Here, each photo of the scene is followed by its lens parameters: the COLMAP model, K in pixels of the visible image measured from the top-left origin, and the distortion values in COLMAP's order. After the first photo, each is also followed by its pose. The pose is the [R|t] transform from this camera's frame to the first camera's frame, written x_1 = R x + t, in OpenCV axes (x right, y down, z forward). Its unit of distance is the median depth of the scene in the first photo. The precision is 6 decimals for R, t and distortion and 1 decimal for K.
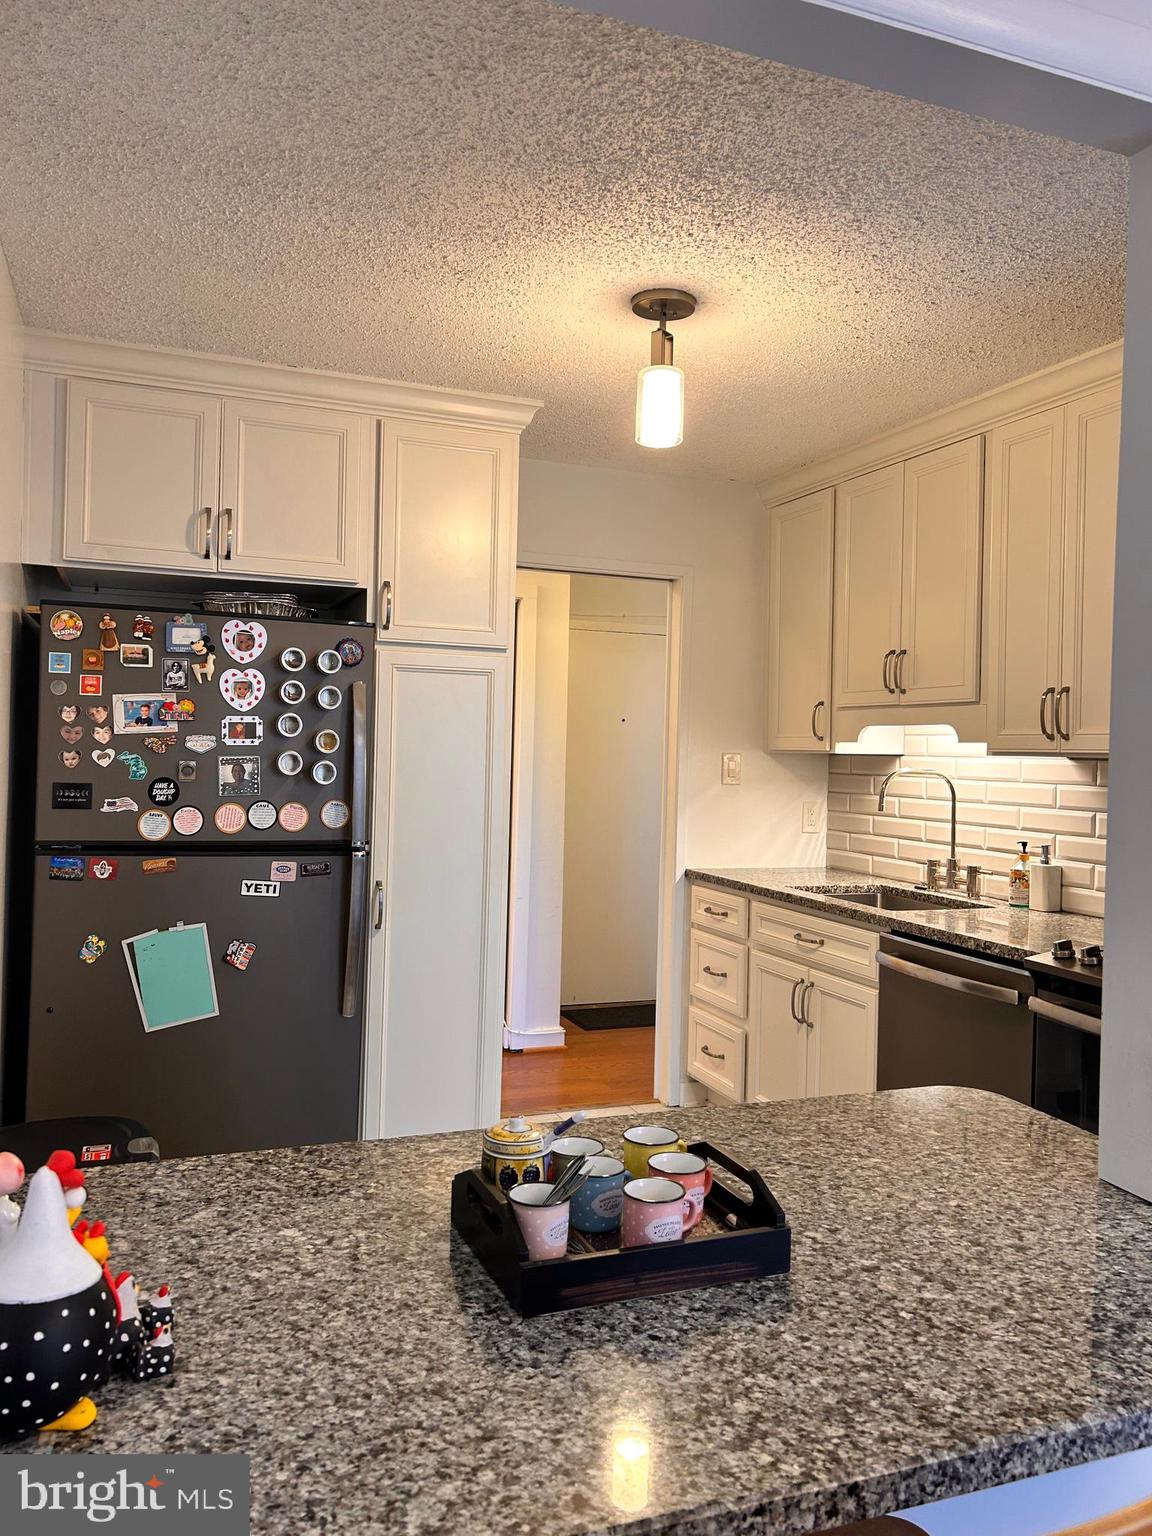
lens RADIAL K [[1163.0, 0, 574.9], [0, 1163.0, 760.2], [0, 0, 1]] dist [0.066372, -0.073598]
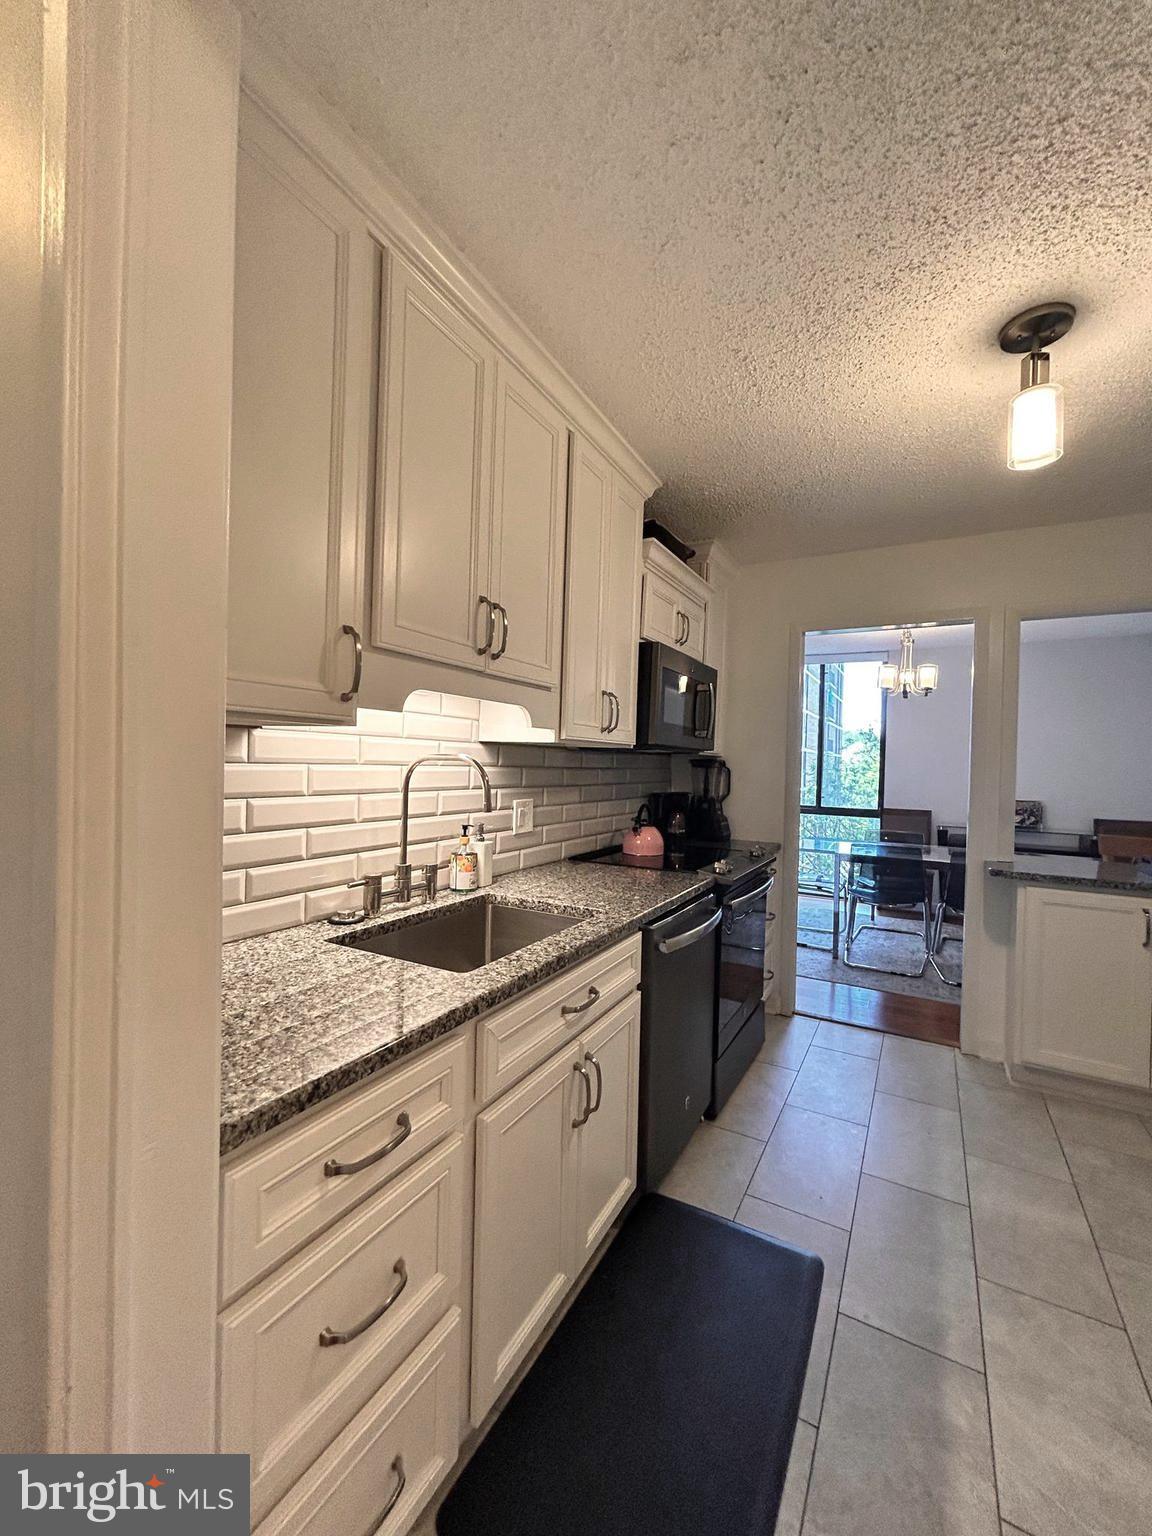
lens RADIAL K [[621.3, 0, 581.6], [0, 621.3, 770.4], [0, 0, 1]] dist [0.007129, -0.000274]
pose [[-0.634022, -0.050919, 0.771637, -0.108542], [-0.036173, 0.998690, 0.036180, 0.000684], [-0.772469, -0.004973, -0.635033, 1.584075]]
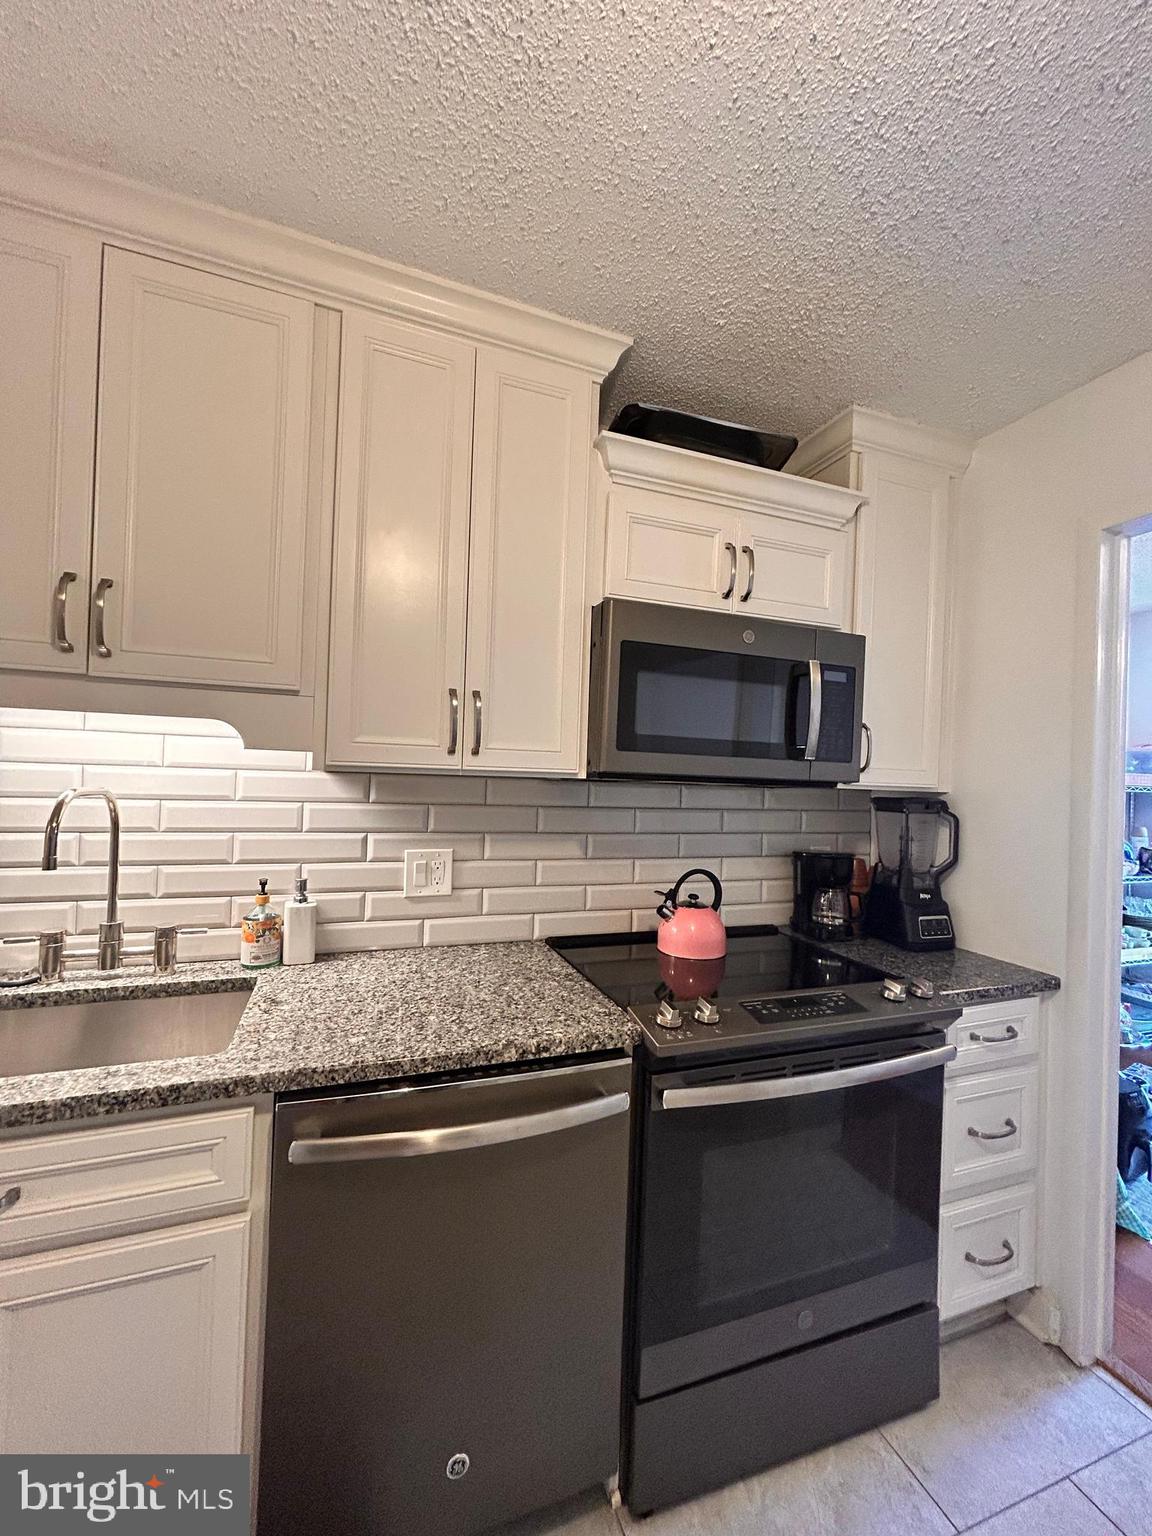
lens RADIAL K [[621.3, 0, 581.6], [0, 621.3, 770.4], [0, 0, 1]] dist [0.007129, -0.000274]
pose [[0.022029, -0.010806, 0.999699, -0.023886], [-0.026779, 0.999576, 0.011394, -0.014628], [-0.999399, -0.027022, 0.021731, 0.986980]]
